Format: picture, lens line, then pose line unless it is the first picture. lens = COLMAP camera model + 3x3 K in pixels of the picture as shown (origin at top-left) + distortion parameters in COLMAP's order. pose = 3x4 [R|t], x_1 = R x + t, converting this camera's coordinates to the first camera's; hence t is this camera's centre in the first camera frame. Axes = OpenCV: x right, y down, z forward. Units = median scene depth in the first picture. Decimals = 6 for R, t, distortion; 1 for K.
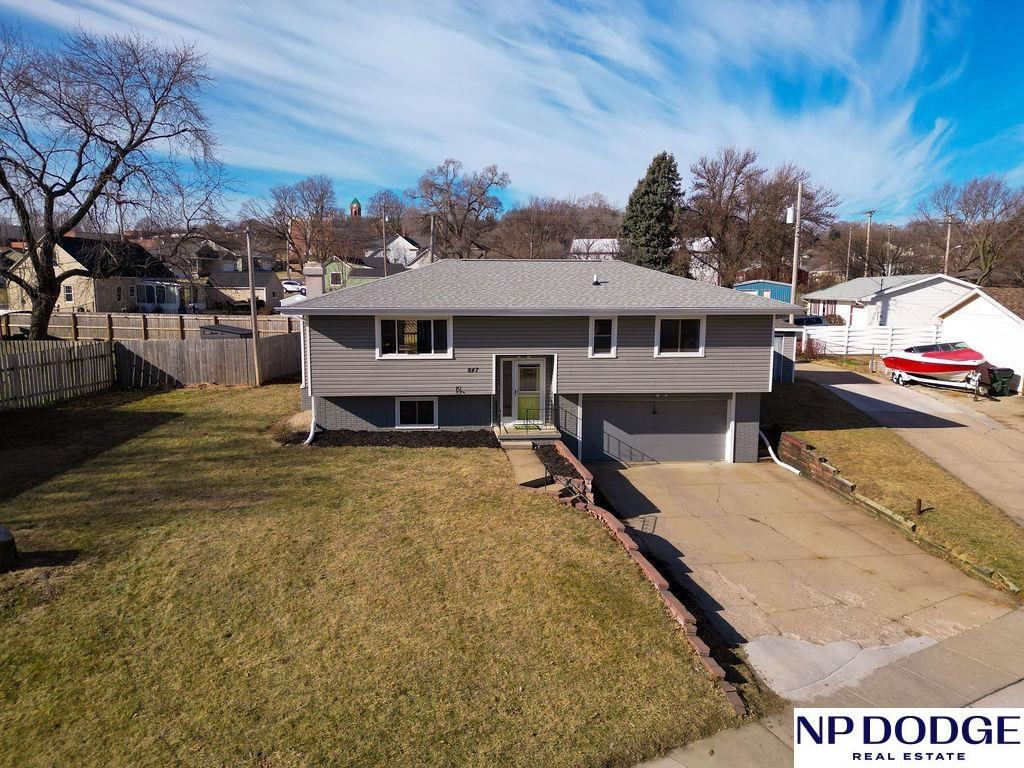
lens RADIAL K [[718.7, 0, 512.0], [0, 718.7, 384.0], [0, 0, 1]] dist [0.089240, -0.084806]
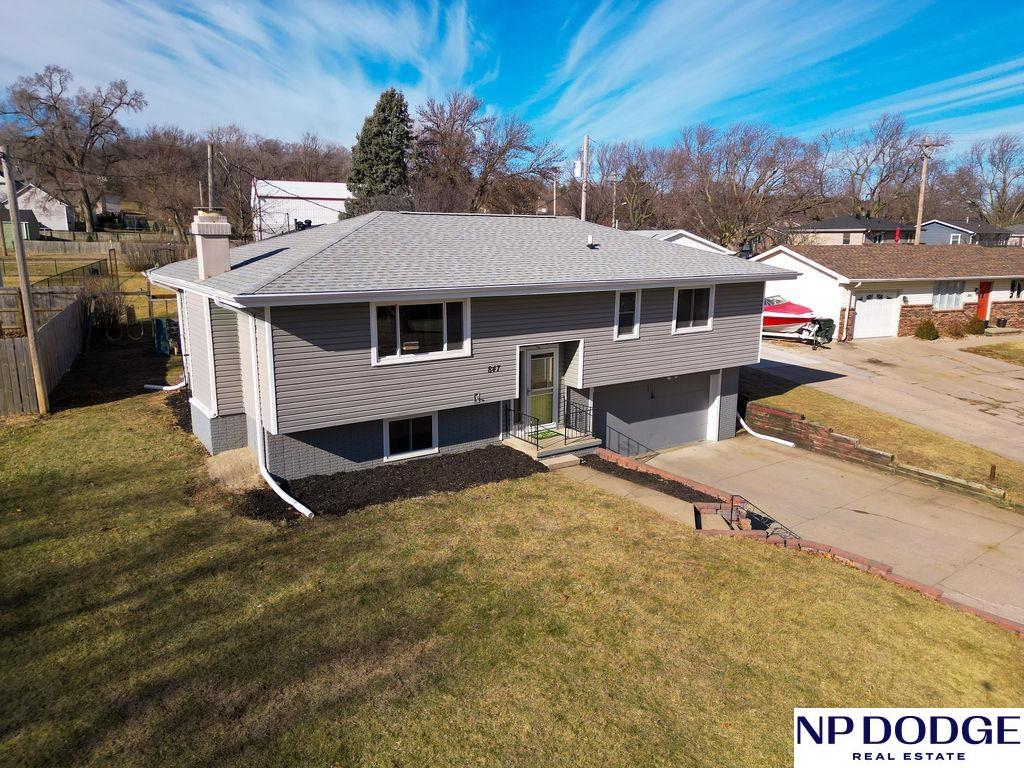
lens RADIAL K [[718.7, 0, 512.0], [0, 718.7, 384.0], [0, 0, 1]] dist [0.089240, -0.084806]
pose [[0.869128, -0.098491, 0.484682, -0.386574], [0.063989, 0.994127, 0.087271, -0.065299], [-0.490431, -0.044835, 0.870326, 0.346278]]
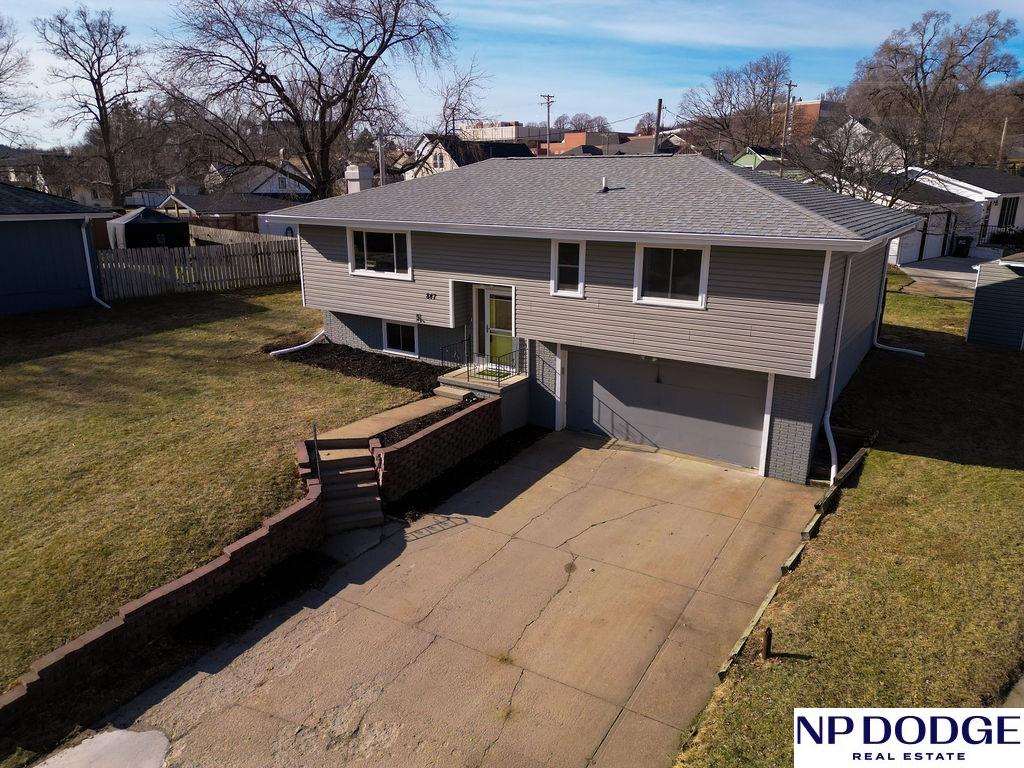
lens RADIAL K [[718.7, 0, 512.0], [0, 718.7, 384.0], [0, 0, 1]] dist [0.089240, -0.084806]
pose [[0.782148, 0.169182, -0.599685, 0.533844], [-0.083862, 0.982259, 0.167735, -0.066766], [0.617424, -0.080903, 0.782459, 0.380732]]
